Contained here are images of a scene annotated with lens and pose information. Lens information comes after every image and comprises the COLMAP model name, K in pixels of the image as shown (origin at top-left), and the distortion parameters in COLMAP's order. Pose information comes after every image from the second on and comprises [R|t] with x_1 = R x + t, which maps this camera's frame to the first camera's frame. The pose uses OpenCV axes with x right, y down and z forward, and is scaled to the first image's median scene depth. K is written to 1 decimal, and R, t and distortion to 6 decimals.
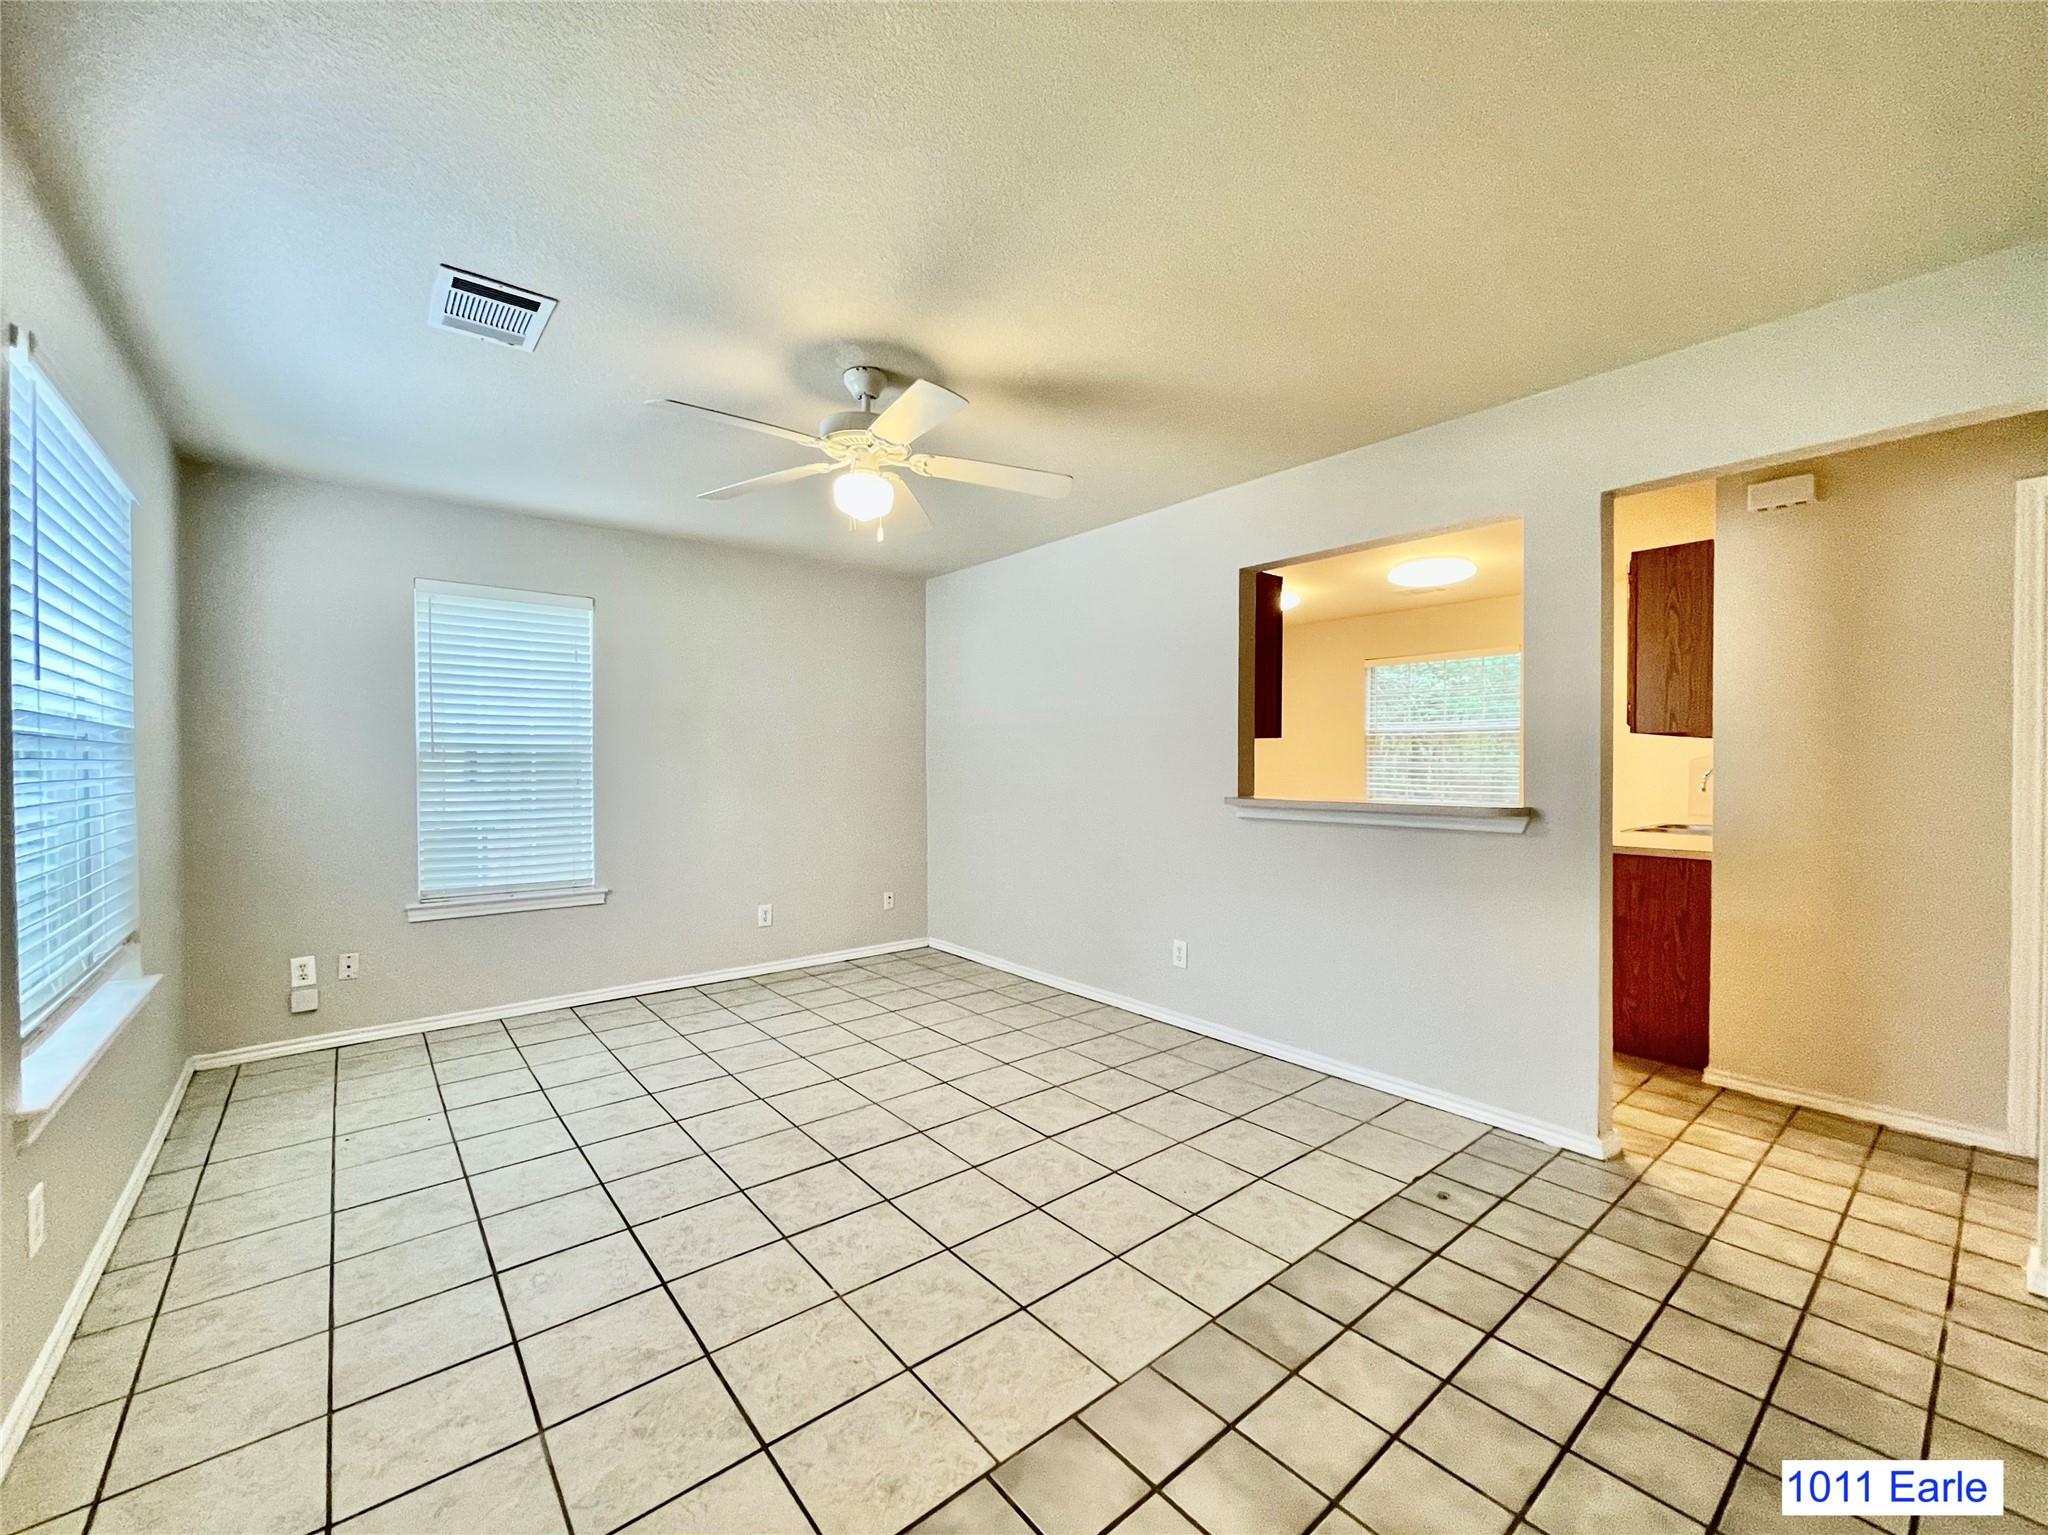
lens RADIAL K [[829.2, 0, 1025.5], [0, 829.2, 764.7], [0, 0, 1]] dist [0.000855, 0.000351]
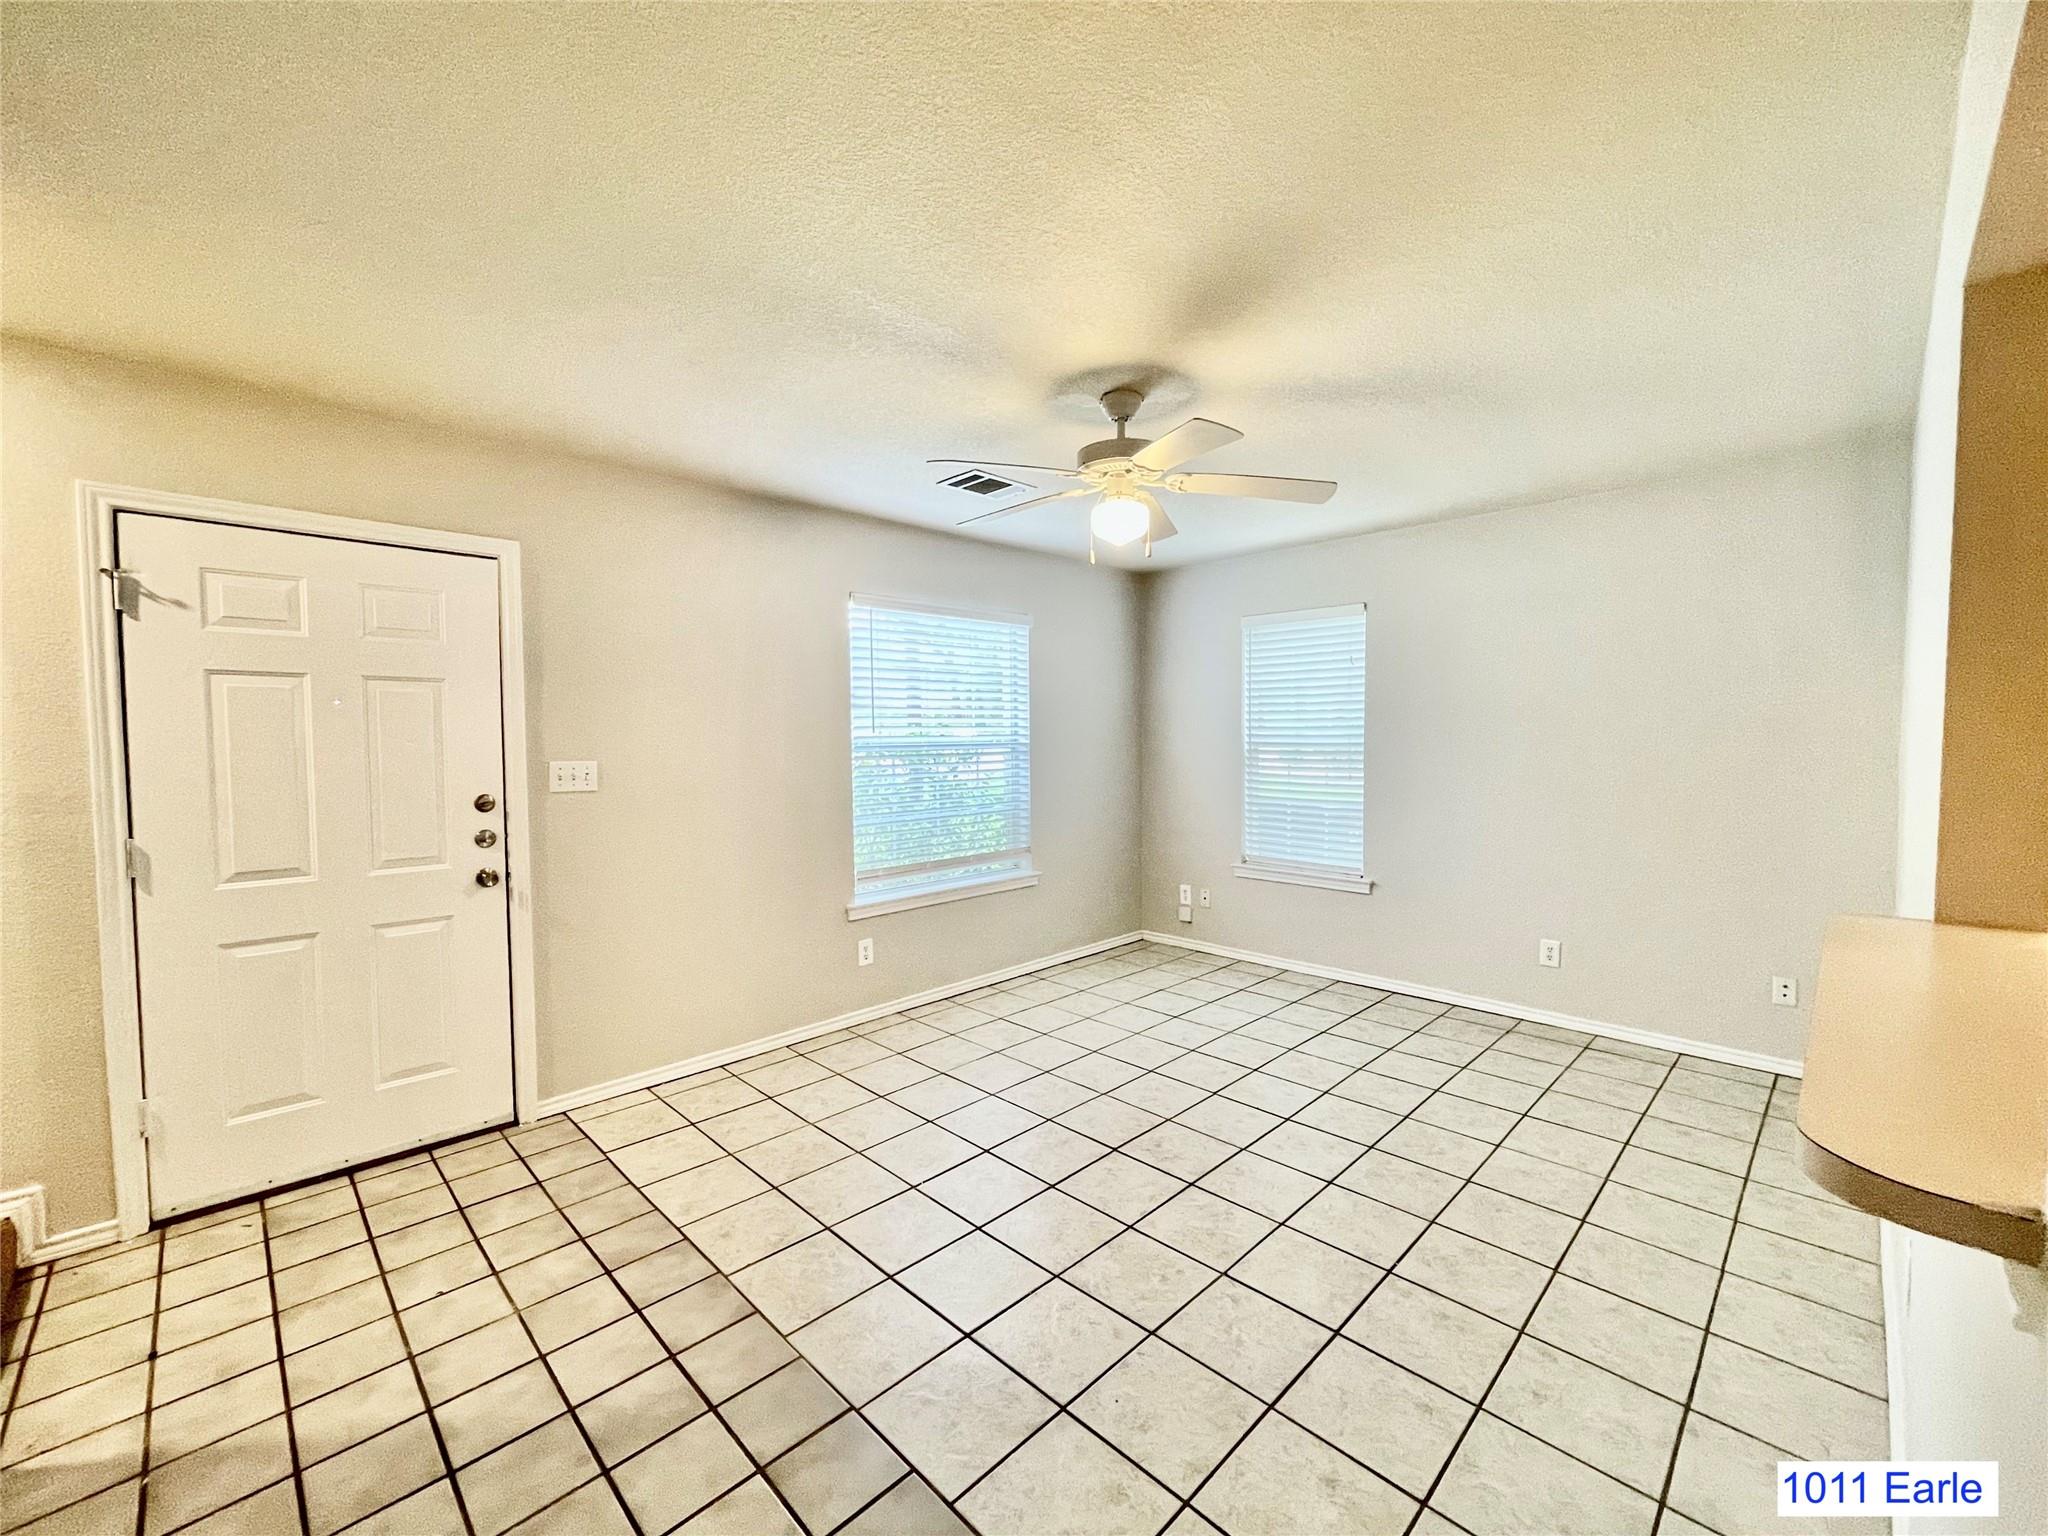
lens RADIAL K [[829.2, 0, 1027.6], [0, 829.2, 759.0], [0, 0, 1]] dist [0.000855, 0.000351]
pose [[0.096052, 0.032691, -0.994839, 0.595972], [0.004815, 0.999434, 0.033307, -0.049339], [0.995365, -0.007989, 0.095840, 0.573780]]
